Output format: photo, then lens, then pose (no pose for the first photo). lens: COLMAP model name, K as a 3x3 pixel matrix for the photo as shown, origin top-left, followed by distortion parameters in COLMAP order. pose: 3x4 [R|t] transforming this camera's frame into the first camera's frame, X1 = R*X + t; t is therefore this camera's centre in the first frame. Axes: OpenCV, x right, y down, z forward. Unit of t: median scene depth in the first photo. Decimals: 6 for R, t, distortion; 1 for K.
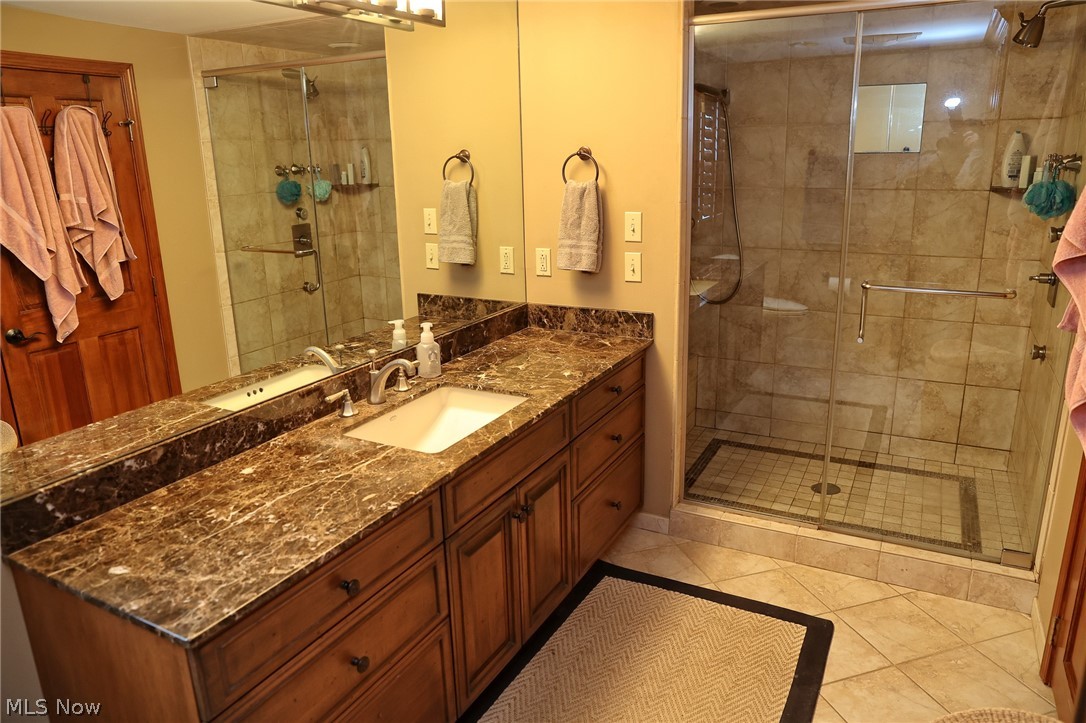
lens RADIAL K [[739.9, 0, 548.3], [0, 739.9, 358.6], [0, 0, 1]] dist [-0.110031, 0.080983]
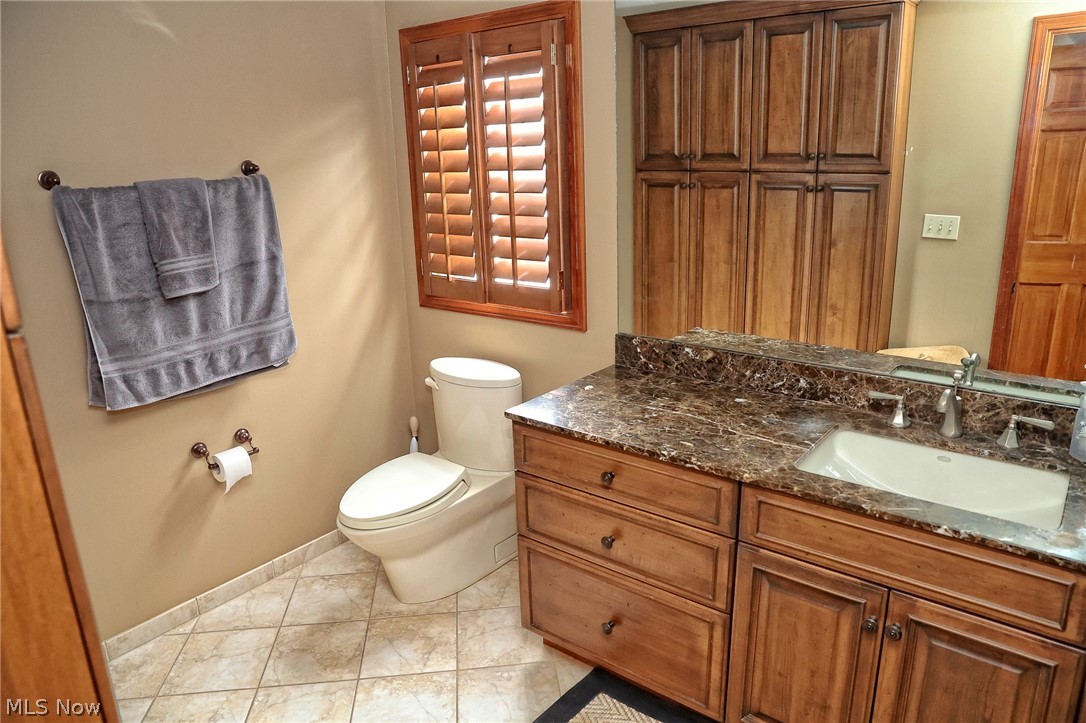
lens RADIAL K [[739.9, 0, 548.3], [0, 739.9, 358.6], [0, 0, 1]] dist [-0.110031, 0.080983]
pose [[-0.192468, 0.299879, -0.934360, 0.755388], [-0.231108, 0.911527, 0.340157, -0.245456], [0.953701, 0.281408, -0.106136, 0.831964]]
